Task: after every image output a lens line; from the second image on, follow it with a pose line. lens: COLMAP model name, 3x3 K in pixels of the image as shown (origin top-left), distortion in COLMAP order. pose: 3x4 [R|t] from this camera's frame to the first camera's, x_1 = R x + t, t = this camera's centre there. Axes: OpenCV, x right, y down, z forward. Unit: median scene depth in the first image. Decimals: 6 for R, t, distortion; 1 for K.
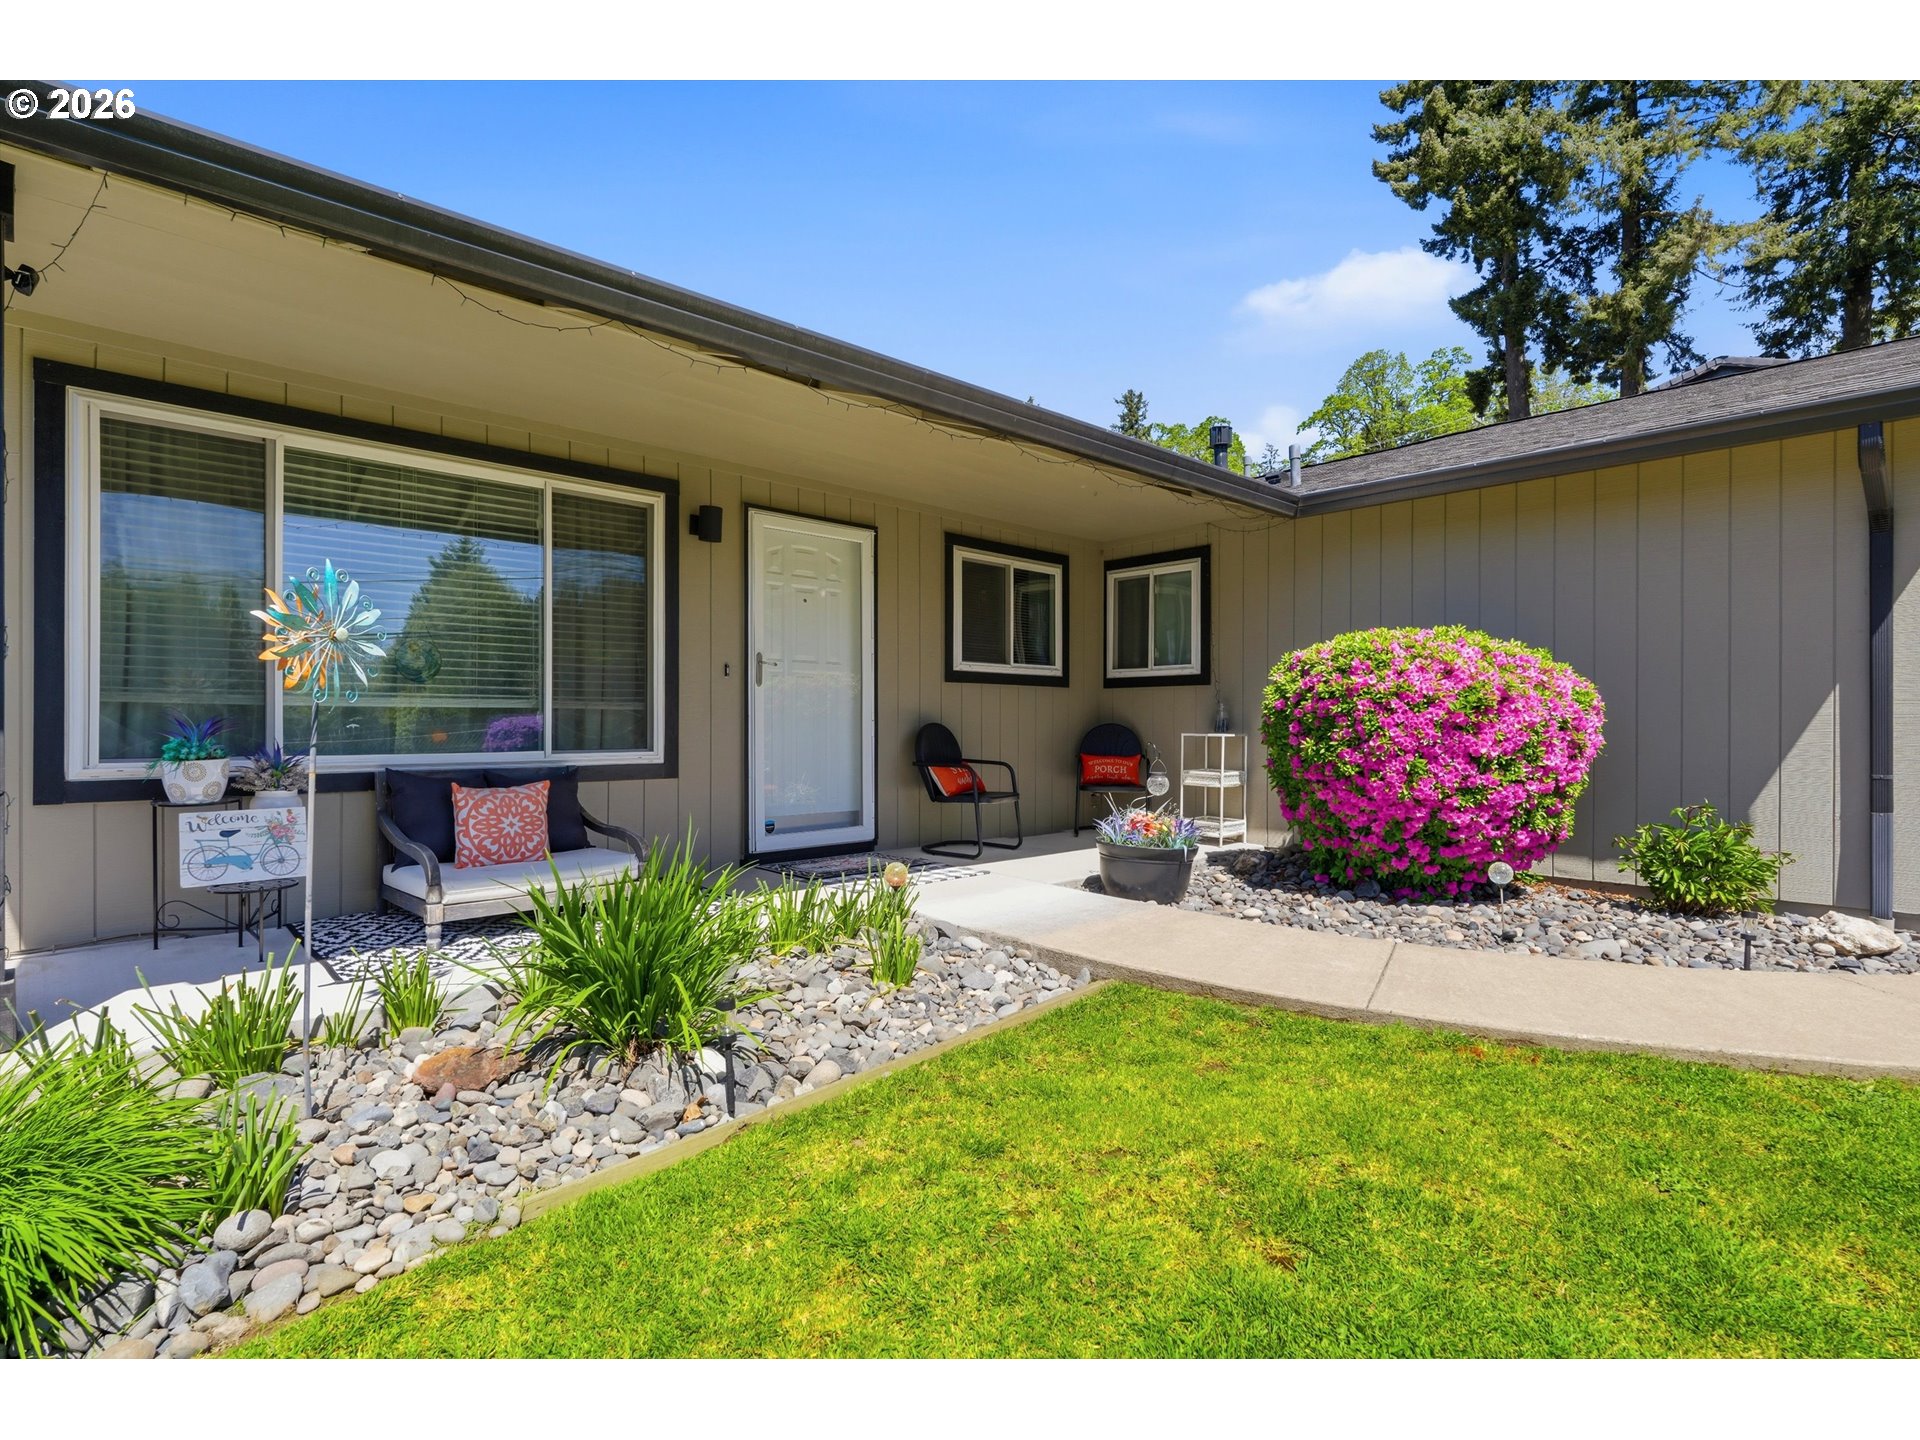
lens RADIAL K [[909.5, 0, 961.0], [0, 909.5, 728.0], [0, 0, 1]] dist [-0.002124, 0.000721]
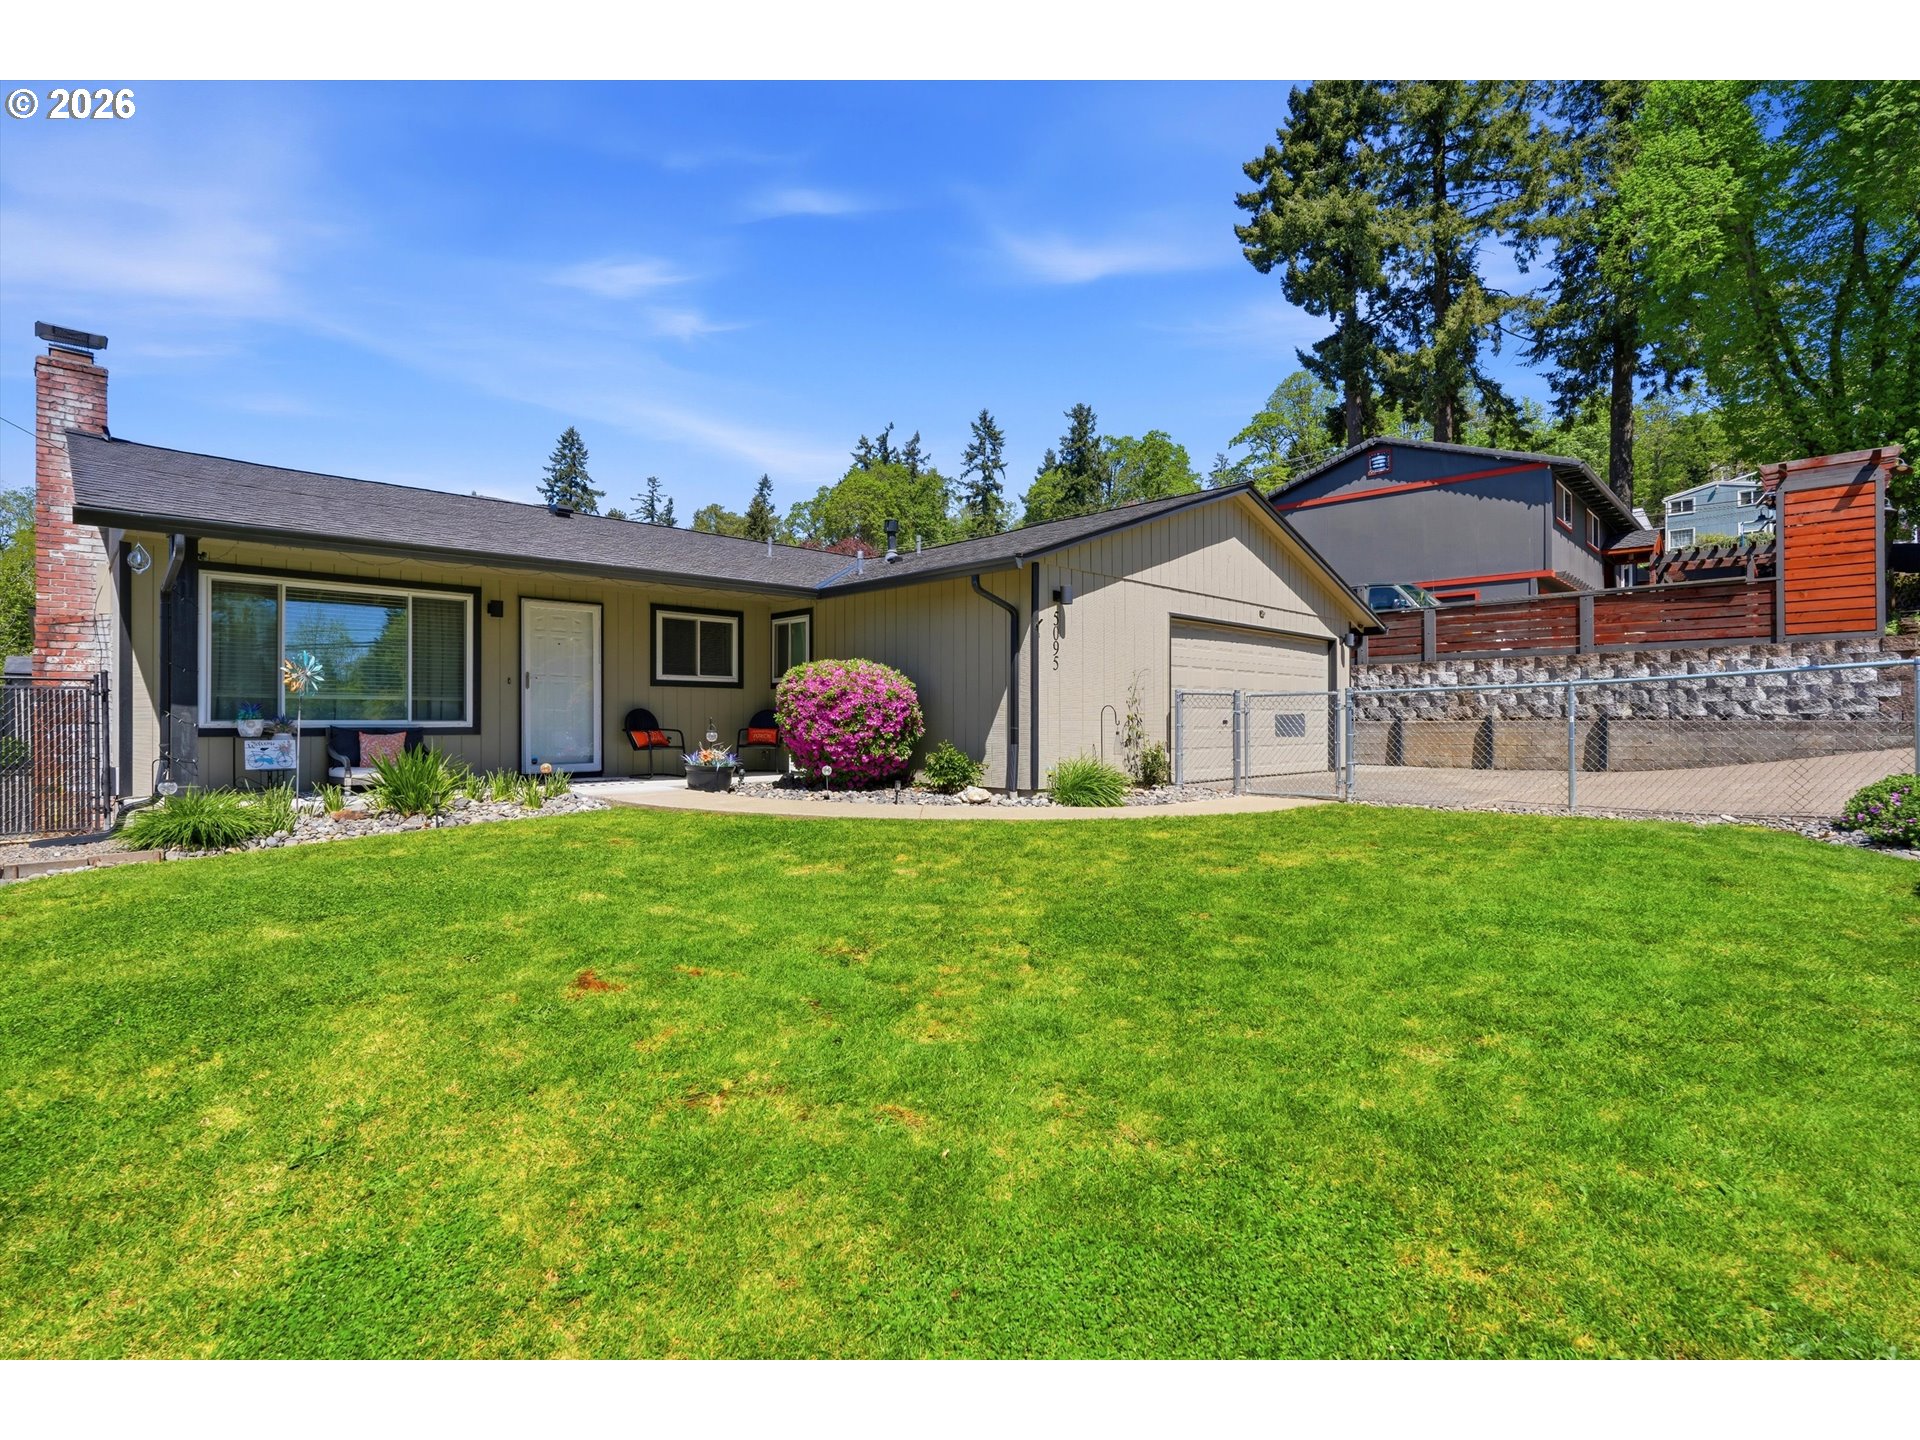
lens RADIAL K [[904.3, 0, 960.0], [0, 904.3, 720.0], [0, 0, 1]] dist [-0.001107, -0.000332]
pose [[0.999825, -0.003639, 0.018352, 0.558253], [0.003795, 0.999957, -0.008473, 0.033969], [-0.018321, 0.008541, 0.999796, -0.799284]]
